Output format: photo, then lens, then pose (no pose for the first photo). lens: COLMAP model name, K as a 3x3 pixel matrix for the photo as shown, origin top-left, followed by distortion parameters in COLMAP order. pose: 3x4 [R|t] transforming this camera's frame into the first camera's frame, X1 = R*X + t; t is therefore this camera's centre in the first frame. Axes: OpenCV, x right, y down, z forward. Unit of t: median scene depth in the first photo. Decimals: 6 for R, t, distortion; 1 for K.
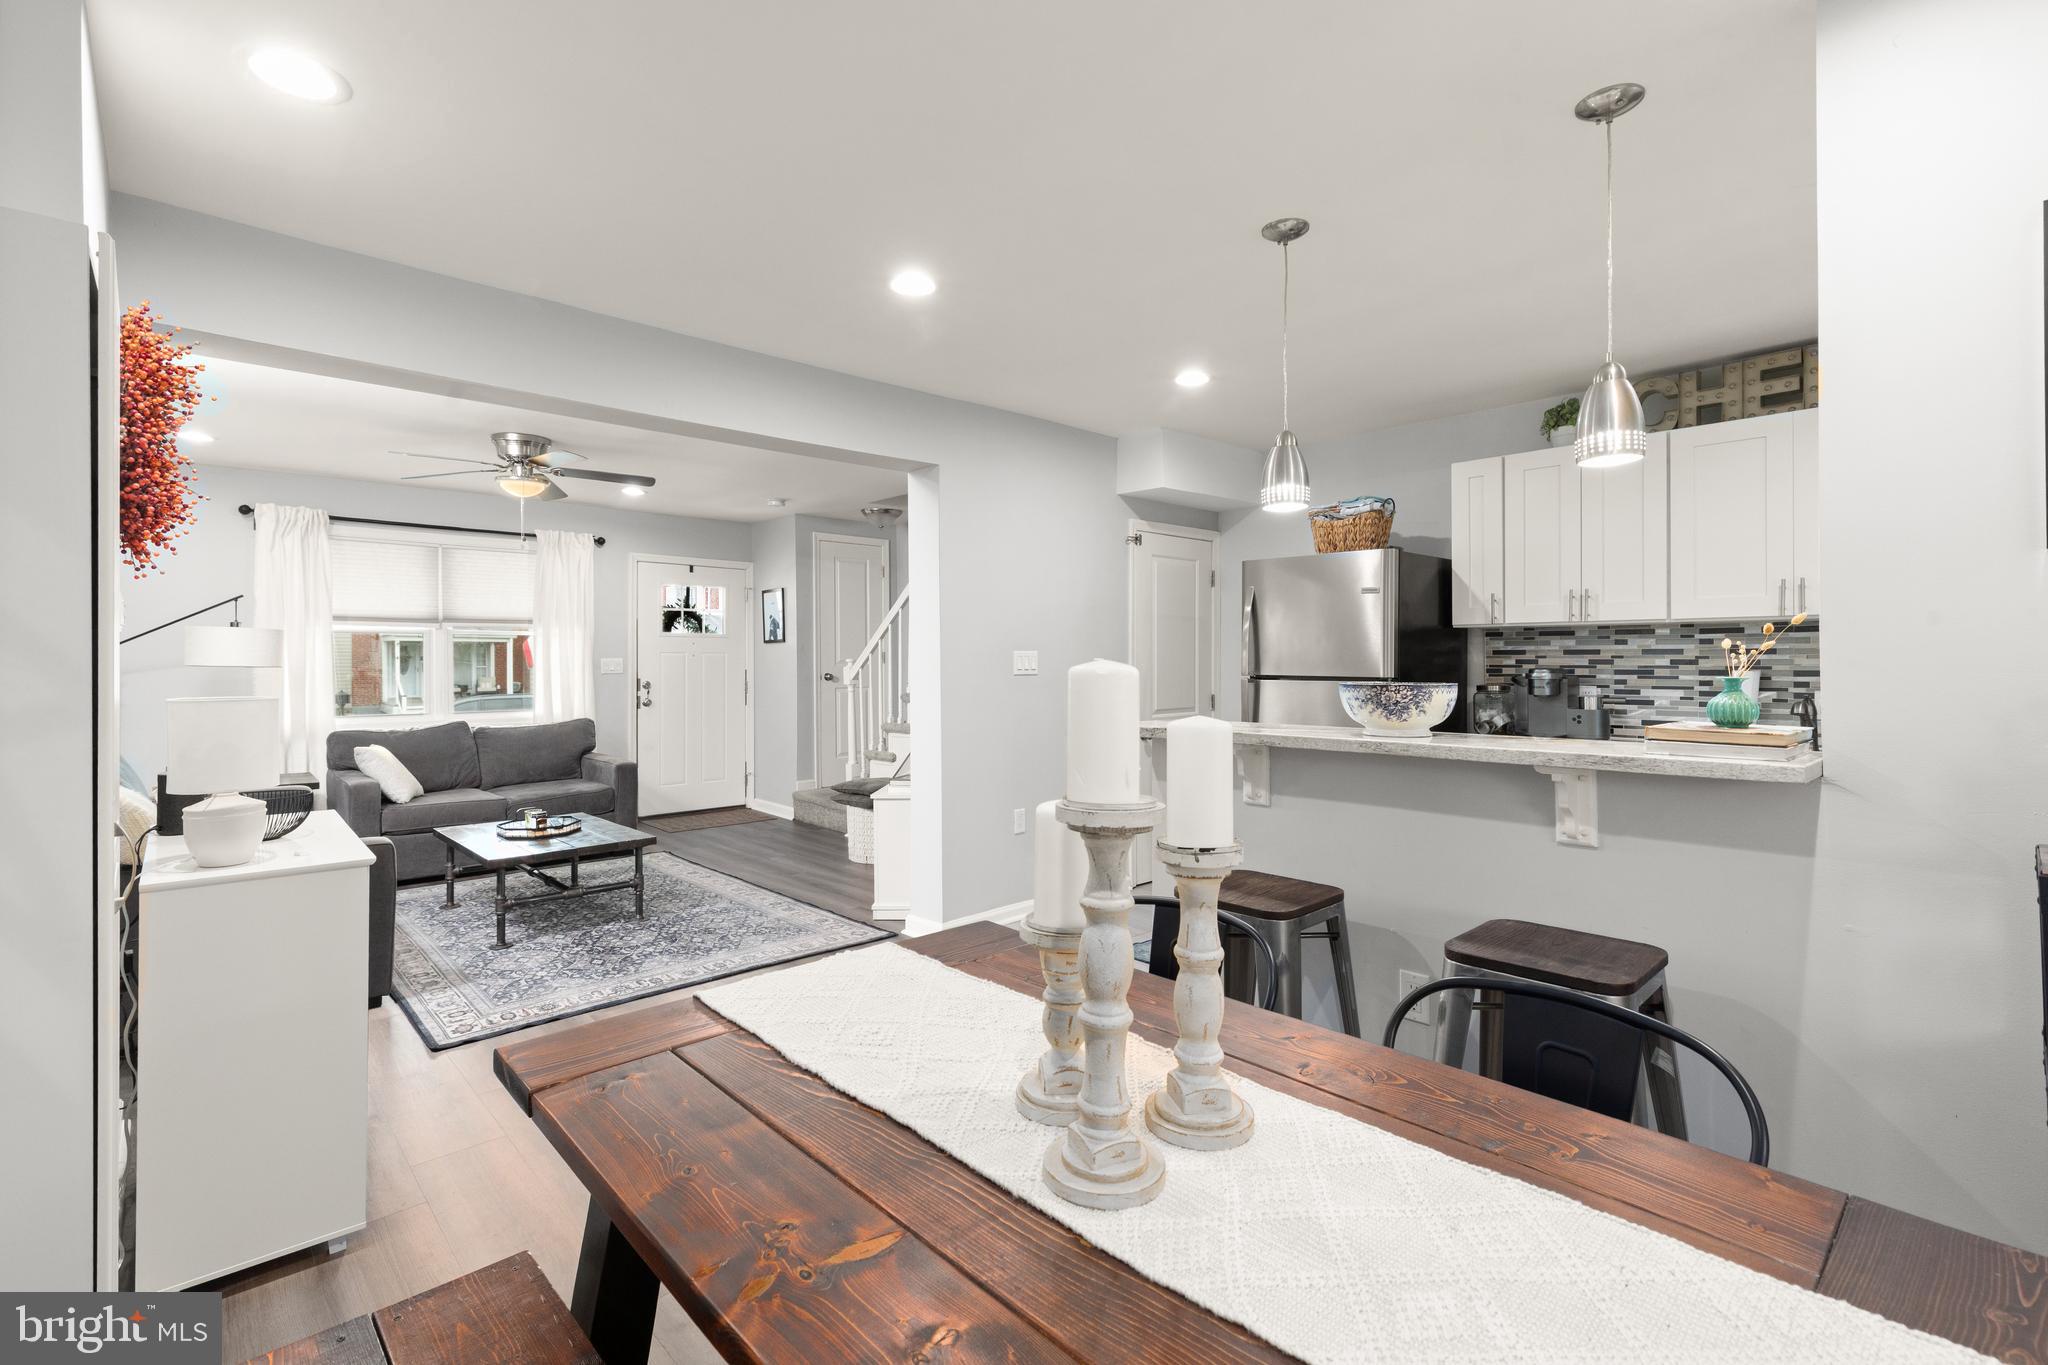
lens RADIAL K [[925.3, 0, 1022.1], [0, 925.3, 655.2], [0, 0, 1]] dist [0.005051, -0.002759]
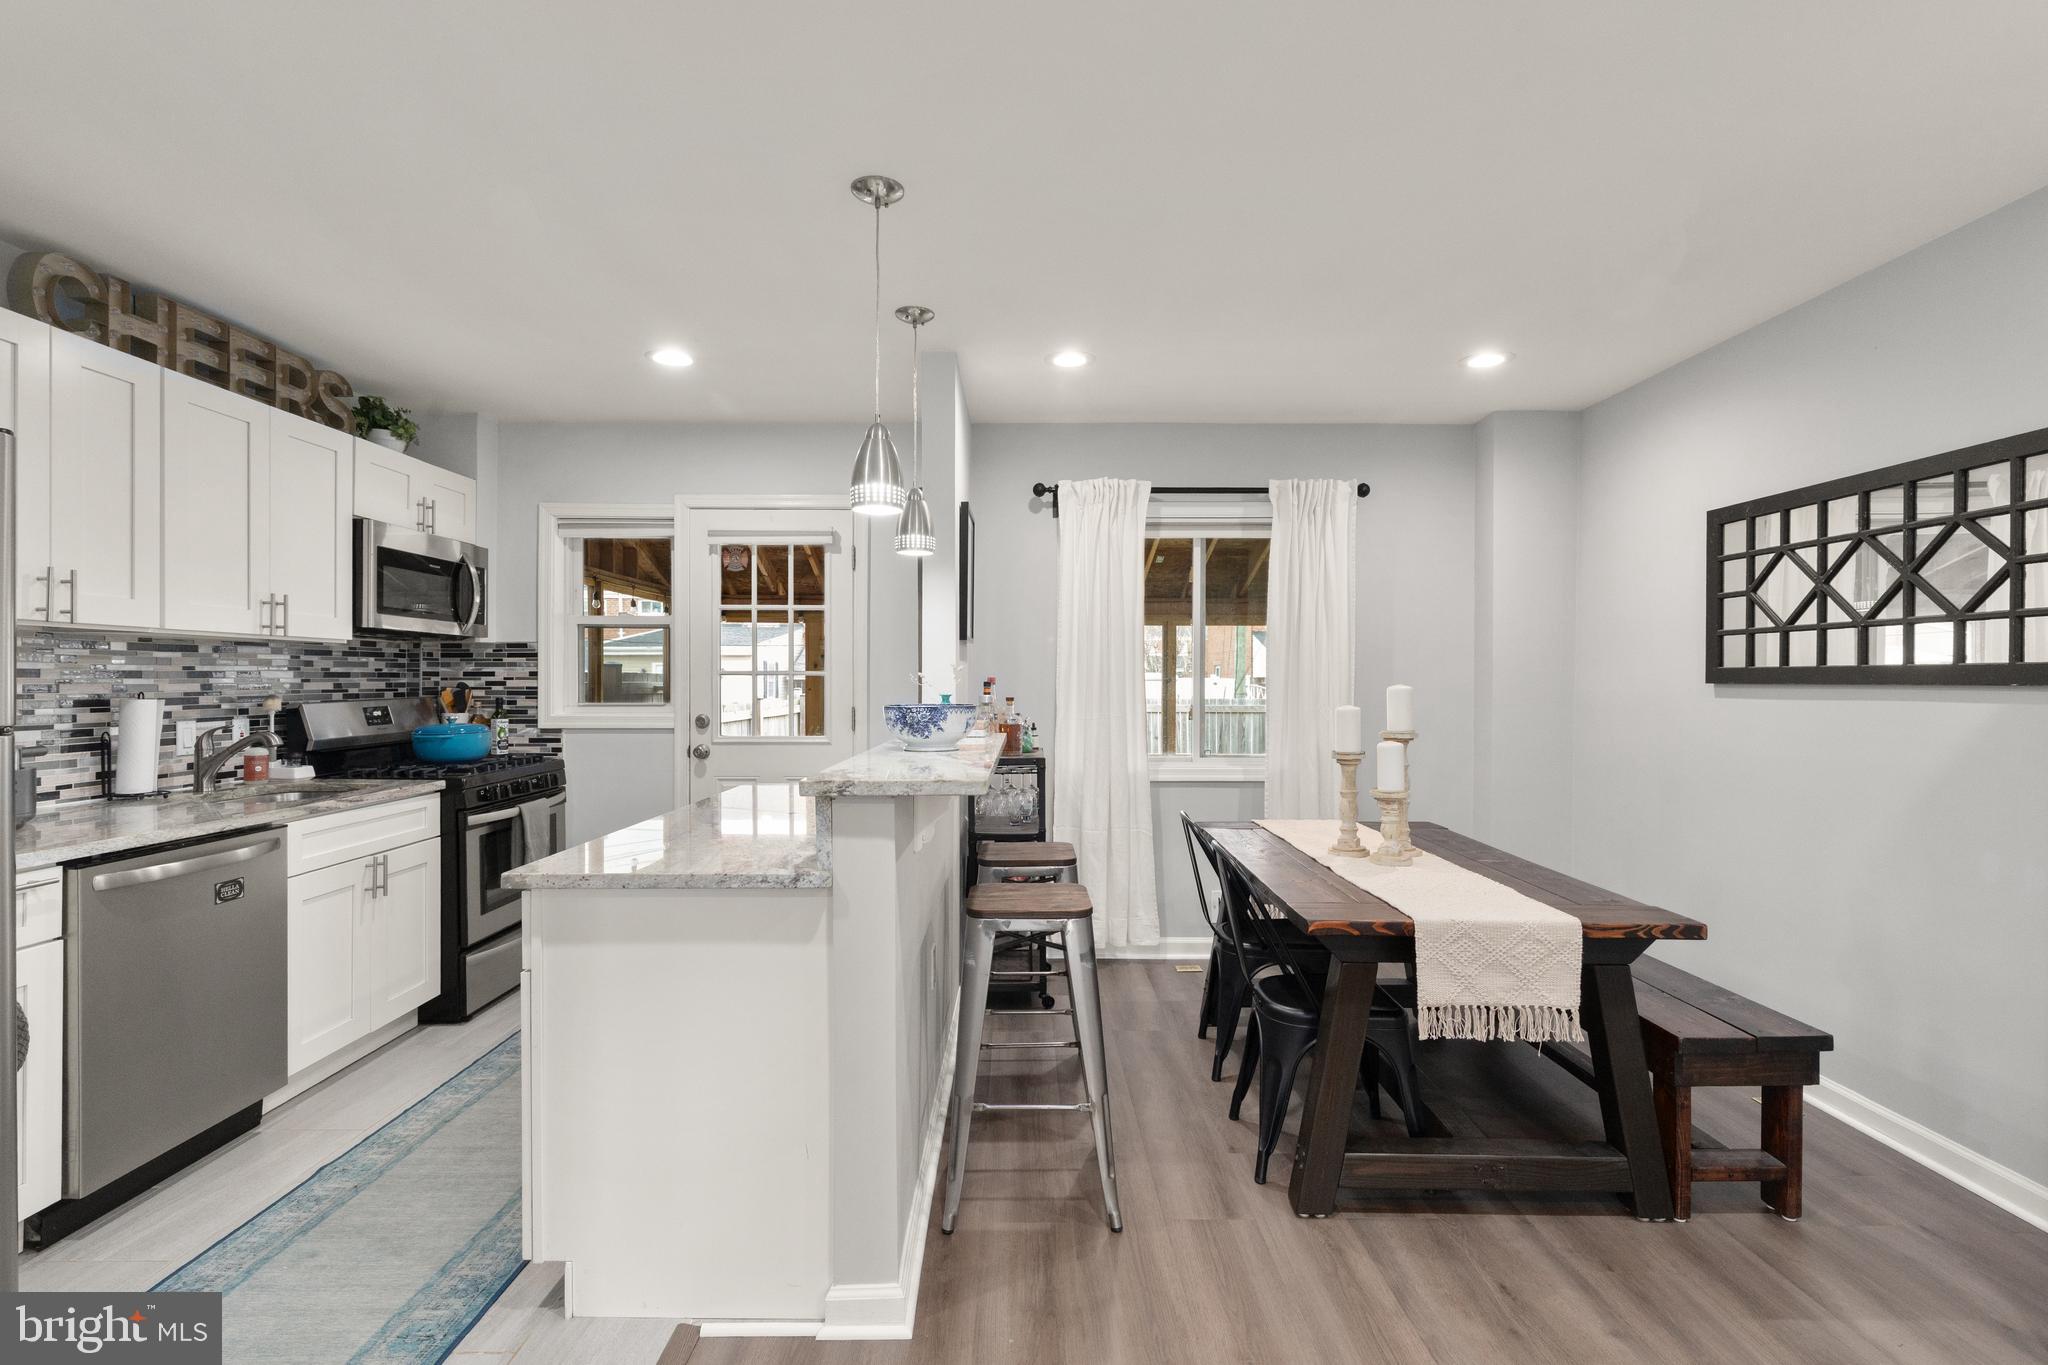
lens RADIAL K [[925.3, 0, 1019.9], [0, 925.3, 690.2], [0, 0, 1]] dist [0.005051, -0.002759]
pose [[-0.728041, -0.005687, 0.685510, -0.193192], [-0.002784, 0.999982, 0.005340, 0.002024], [-0.685528, 0.001980, -0.728044, 0.728750]]
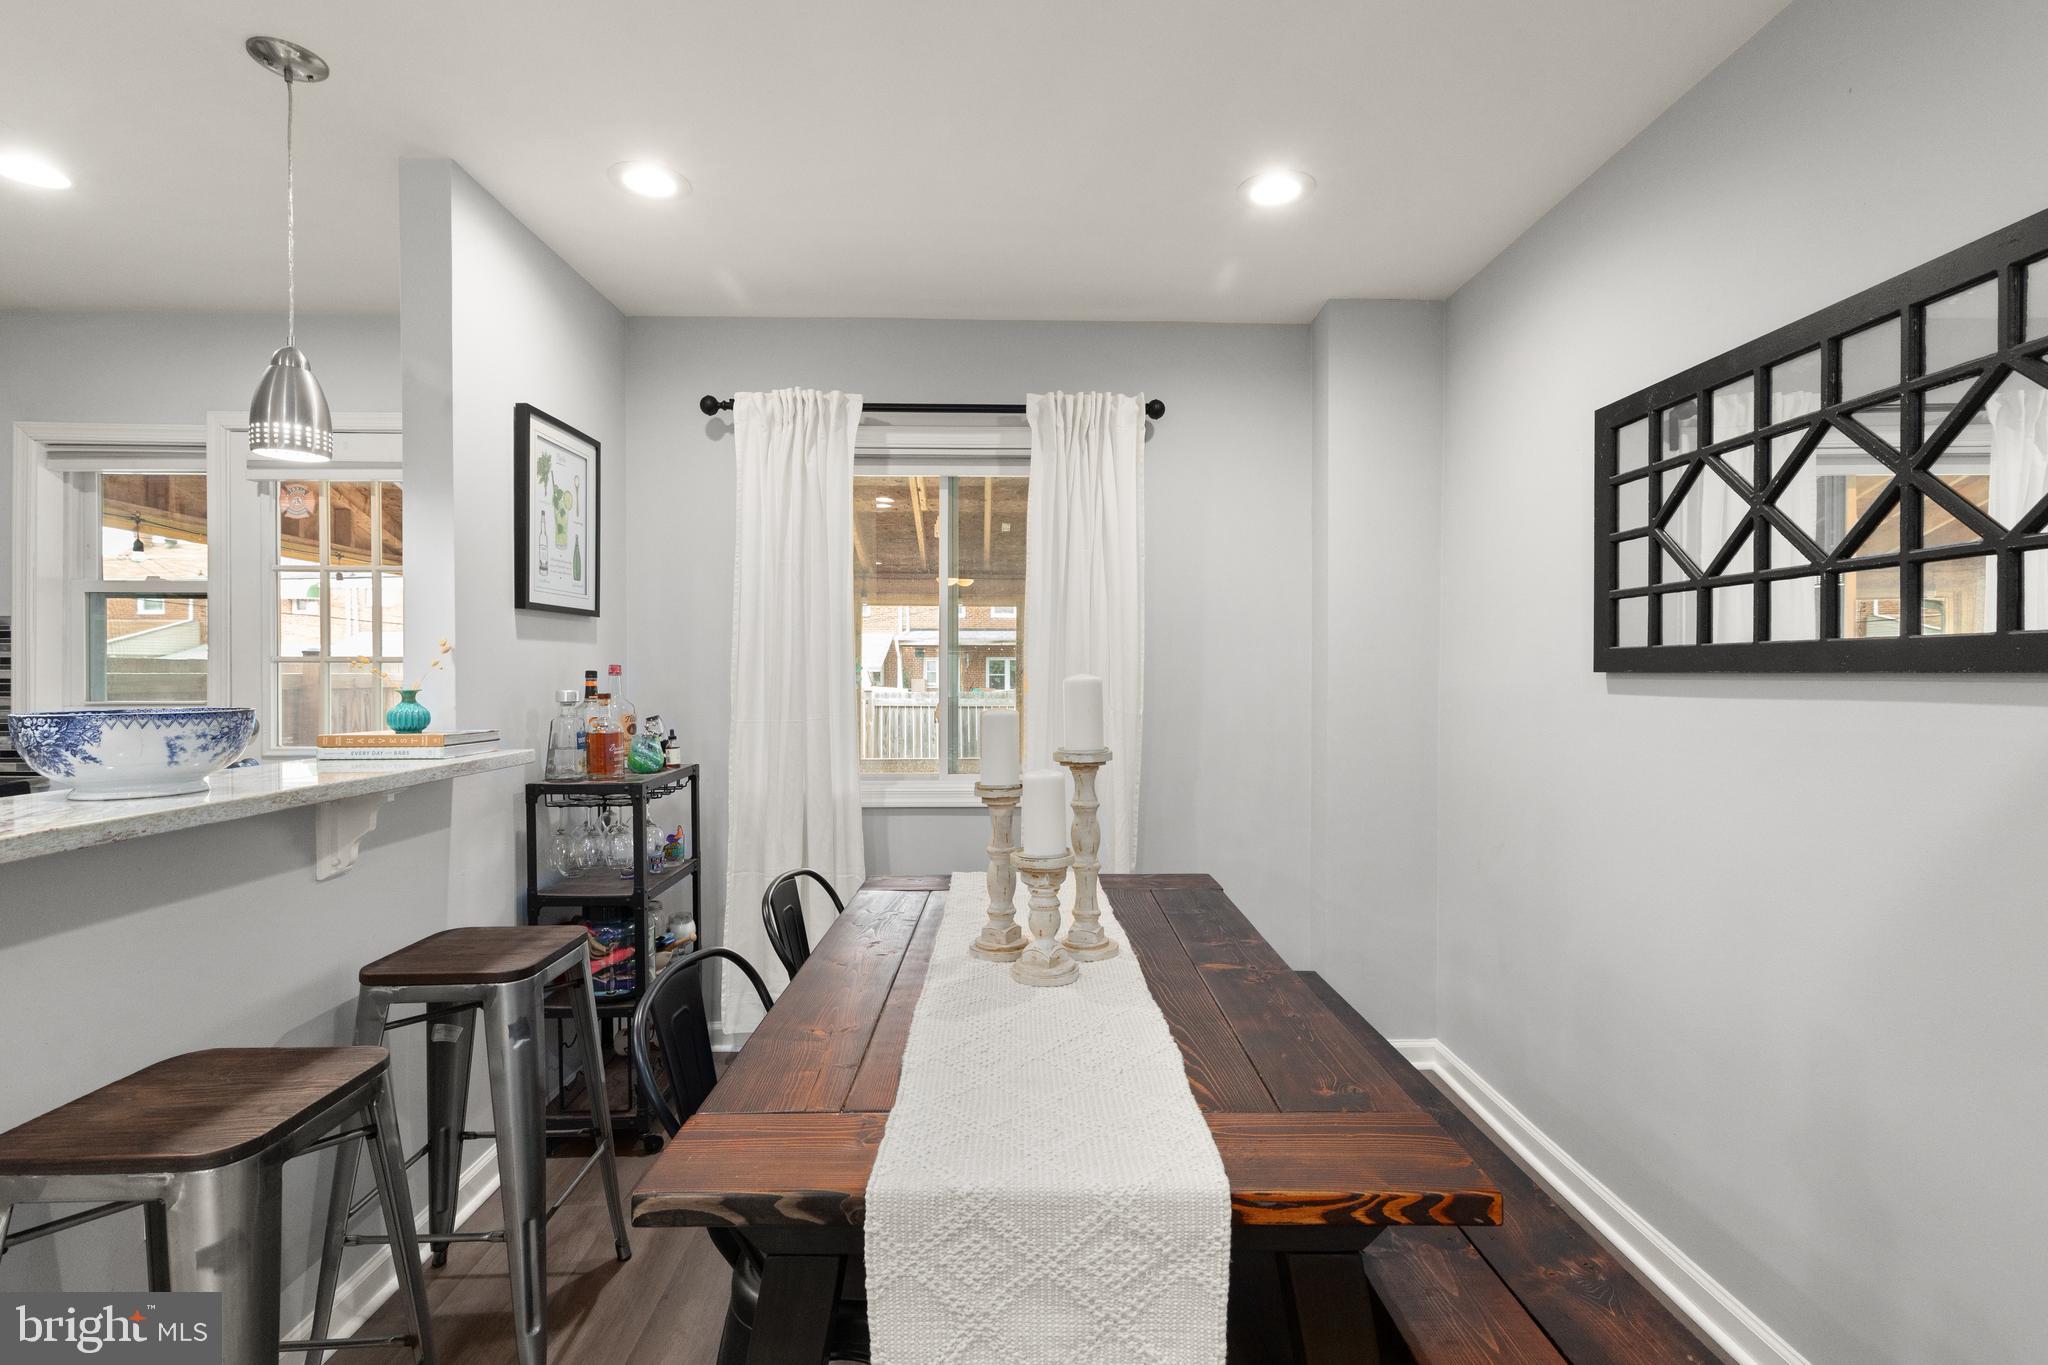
lens RADIAL K [[925.3, 0, 1020.3], [0, 925.3, 680.3], [0, 0, 1]] dist [0.005051, -0.002759]
pose [[-0.743824, -0.002616, 0.668371, -0.186830], [-0.002415, 0.999996, 0.001226, 0.003057], [-0.668371, -0.000703, -0.743827, 0.438965]]
